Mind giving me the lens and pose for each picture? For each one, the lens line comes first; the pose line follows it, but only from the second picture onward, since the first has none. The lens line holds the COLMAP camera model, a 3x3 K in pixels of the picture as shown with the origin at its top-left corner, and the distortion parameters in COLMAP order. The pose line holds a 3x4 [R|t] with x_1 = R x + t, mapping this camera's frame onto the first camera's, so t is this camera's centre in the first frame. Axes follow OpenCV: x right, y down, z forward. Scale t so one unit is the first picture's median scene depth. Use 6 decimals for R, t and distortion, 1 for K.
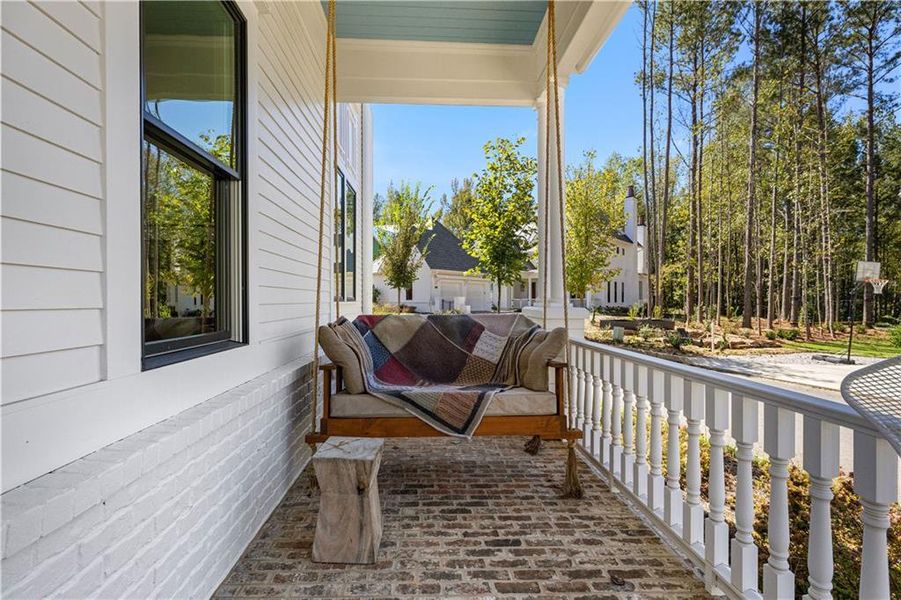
lens RADIAL K [[378.7, 0, 450.6], [0, 378.7, 298.7], [0, 0, 1]] dist [0.003318, 0.000278]
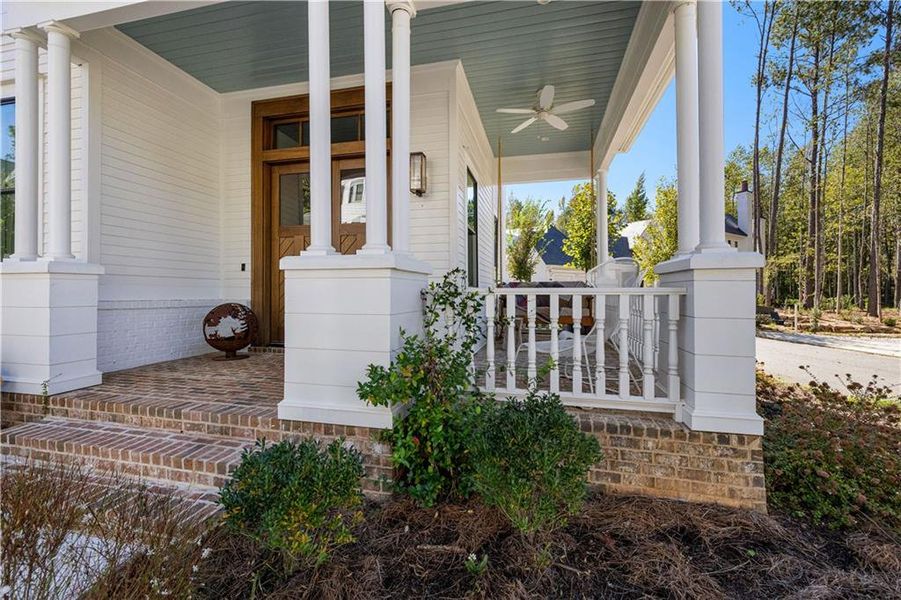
lens RADIAL K [[378.7, 0, 450.6], [0, 378.7, 298.7], [0, 0, 1]] dist [0.003318, 0.000278]
pose [[0.952575, 0.003415, -0.304284, 0.026145], [-0.002830, 0.999993, 0.002362, 0.028404], [0.304290, -0.001389, 0.952578, -0.271397]]
